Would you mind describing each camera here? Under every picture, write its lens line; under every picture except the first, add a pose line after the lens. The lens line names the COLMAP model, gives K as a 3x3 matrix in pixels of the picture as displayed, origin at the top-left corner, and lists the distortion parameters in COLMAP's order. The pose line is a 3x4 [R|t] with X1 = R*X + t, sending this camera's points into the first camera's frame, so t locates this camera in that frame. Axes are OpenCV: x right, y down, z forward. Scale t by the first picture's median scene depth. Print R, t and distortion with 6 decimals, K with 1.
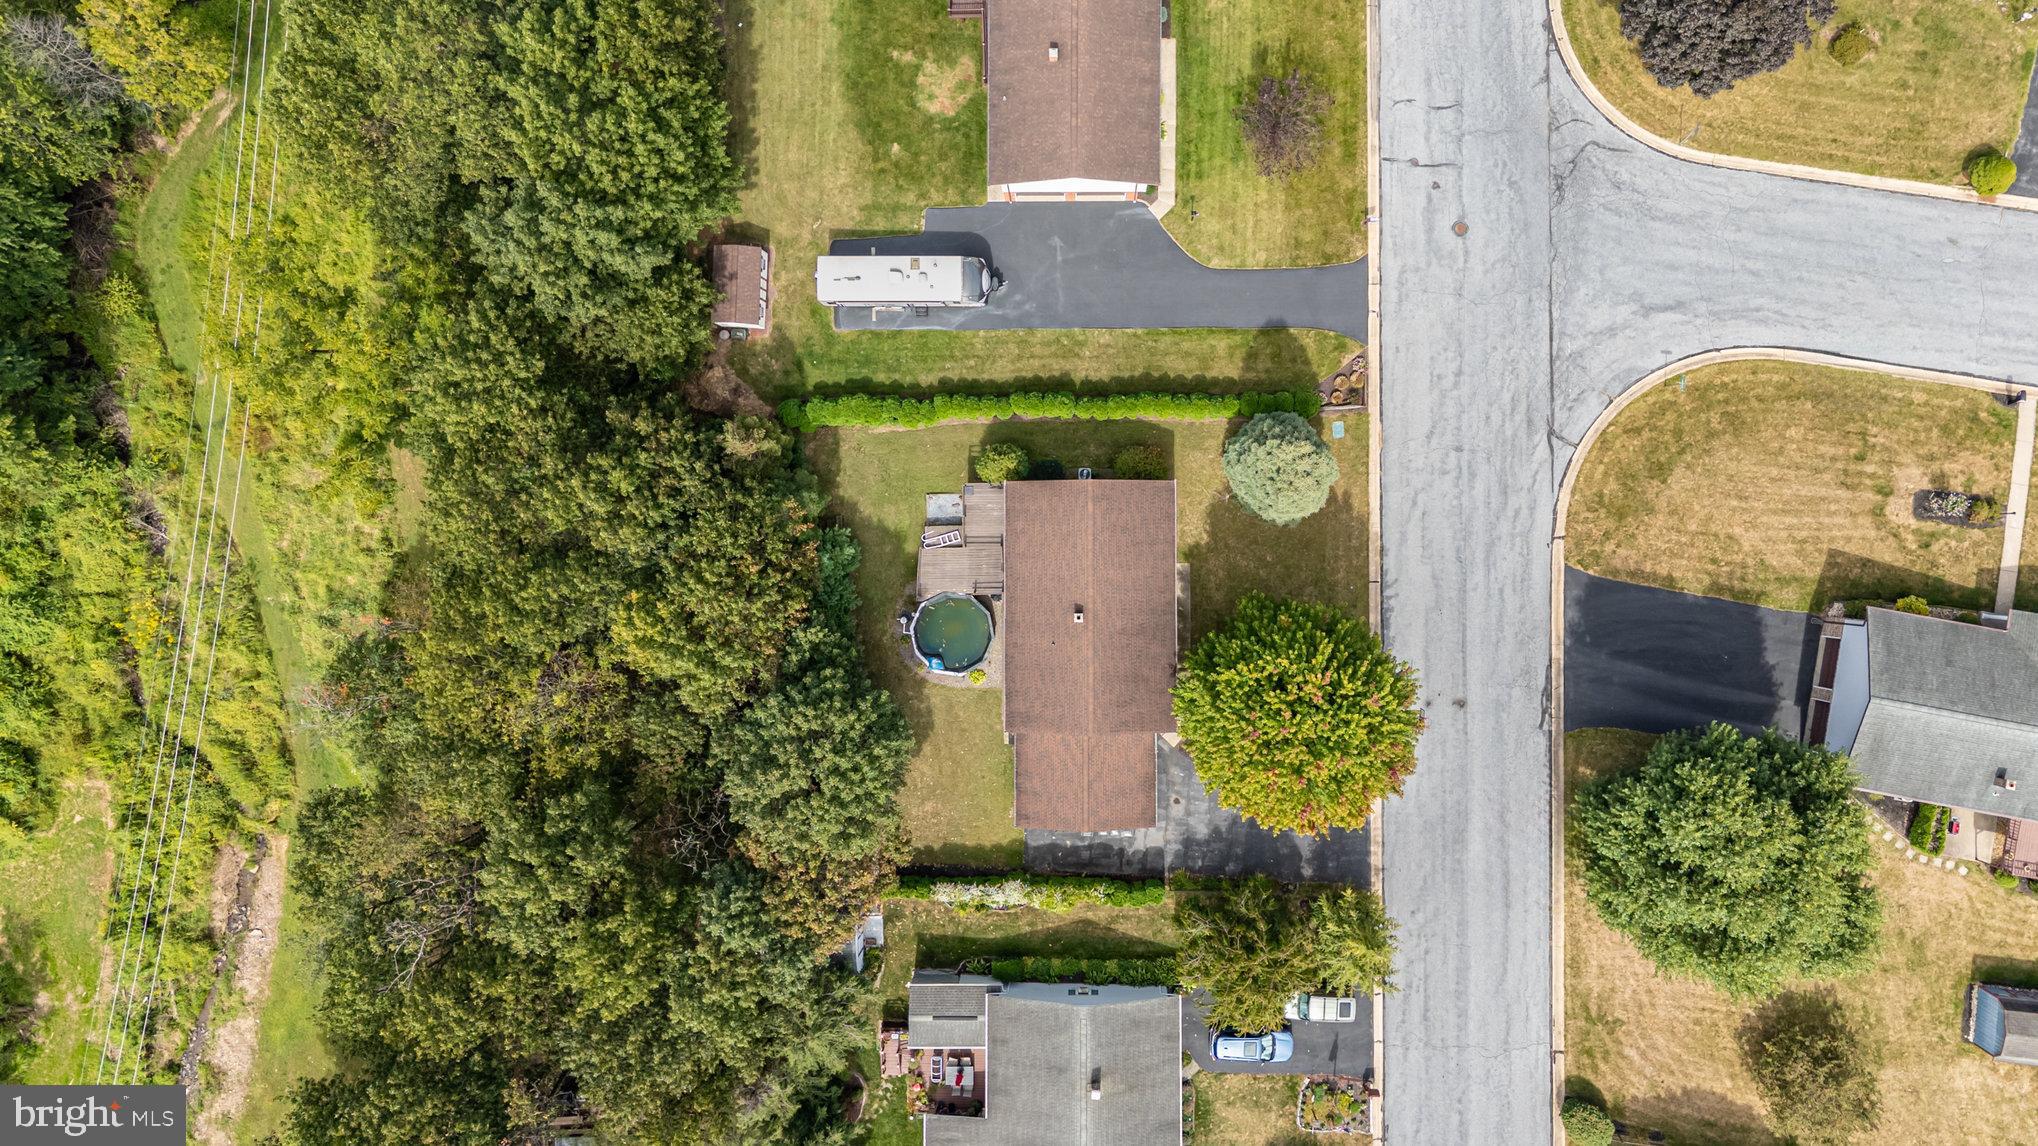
lens RADIAL K [[1342.8, 0, 1019.0], [0, 1342.8, 573.0], [0, 0, 1]] dist [0.003855, -0.001653]
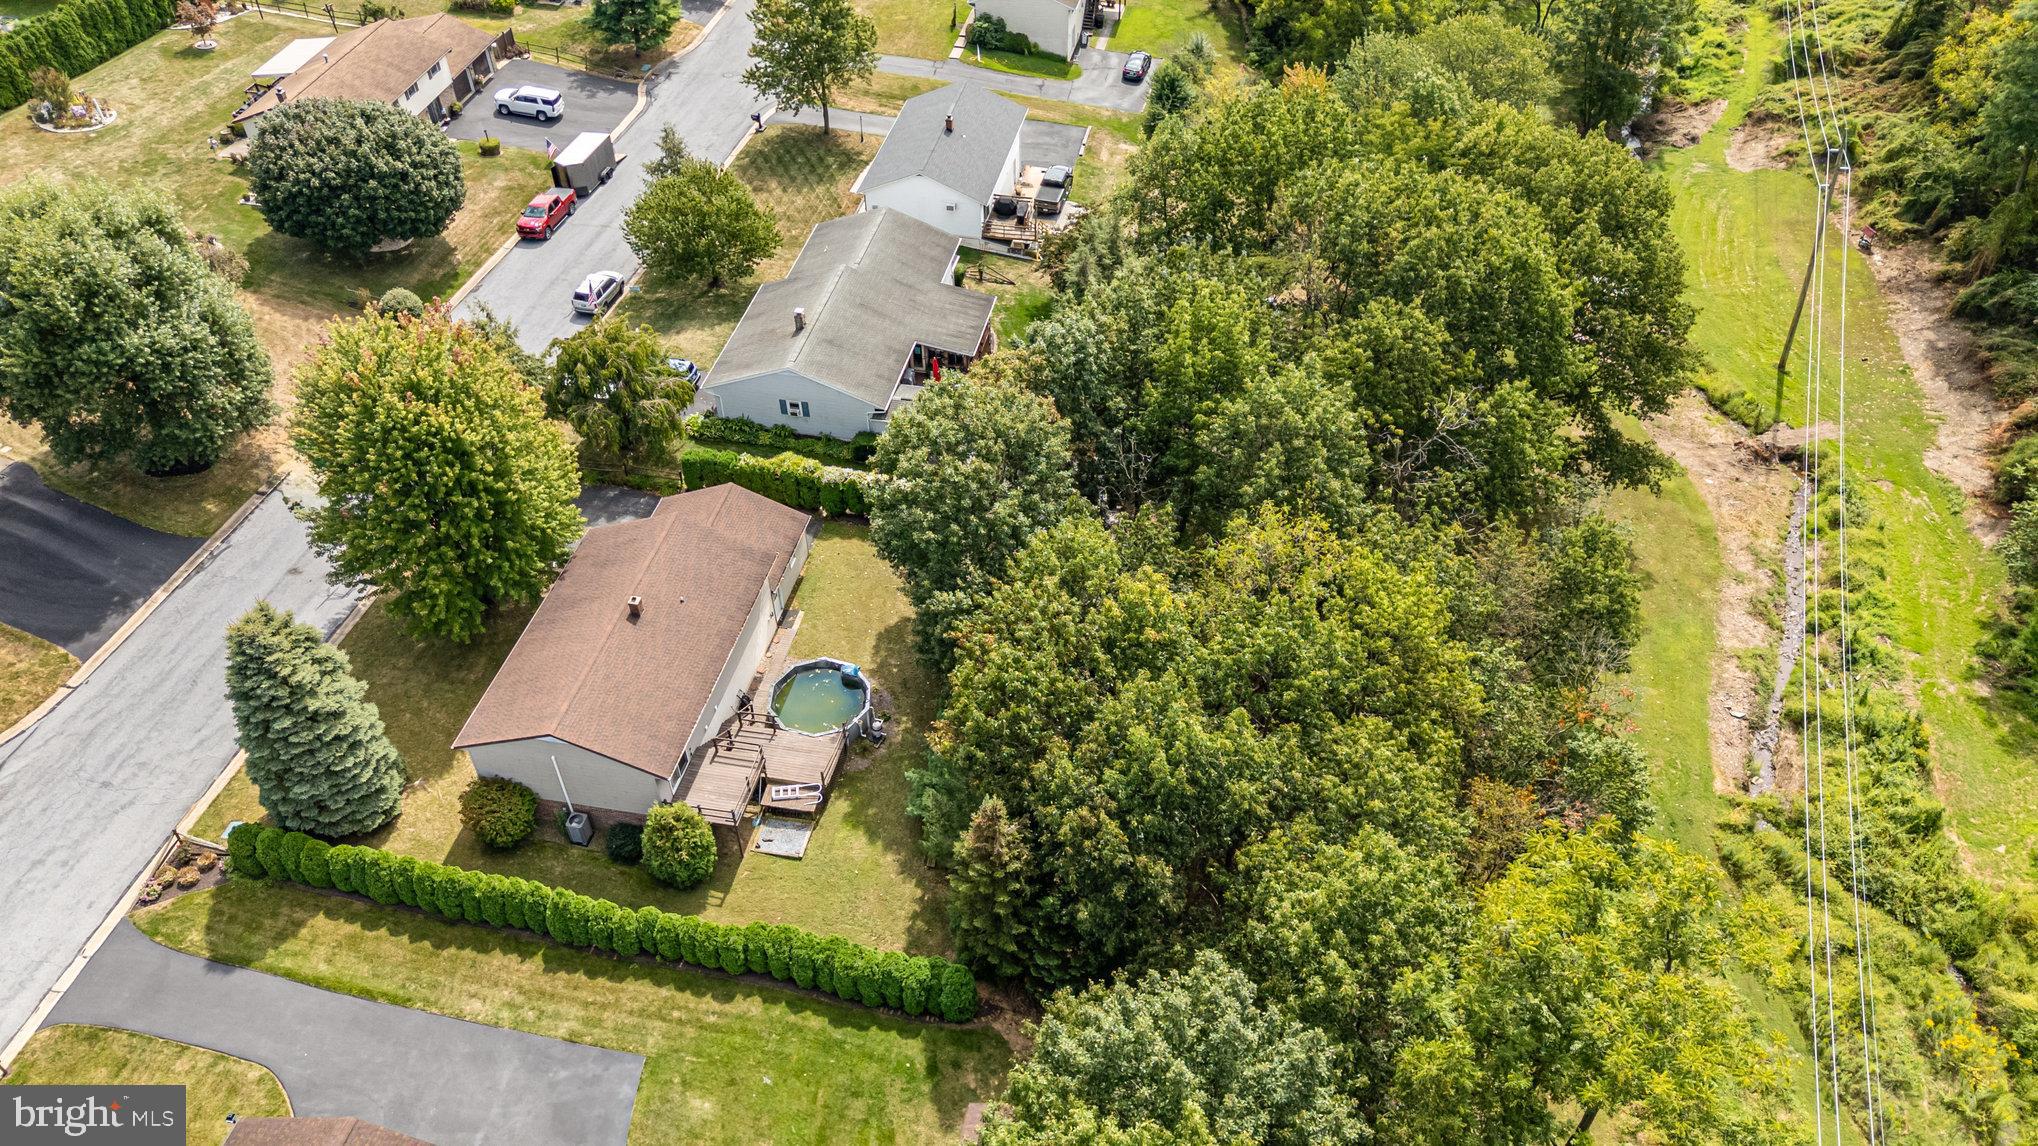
lens RADIAL K [[1342.8, 0, 1019.0], [0, 1342.8, 573.0], [0, 0, 1]] dist [0.003855, -0.001653]
pose [[-0.983206, -0.117658, 0.139507, -0.270890], [0.181408, -0.713488, 0.676776, -0.422088], [0.019909, 0.690718, 0.722850, 0.367874]]
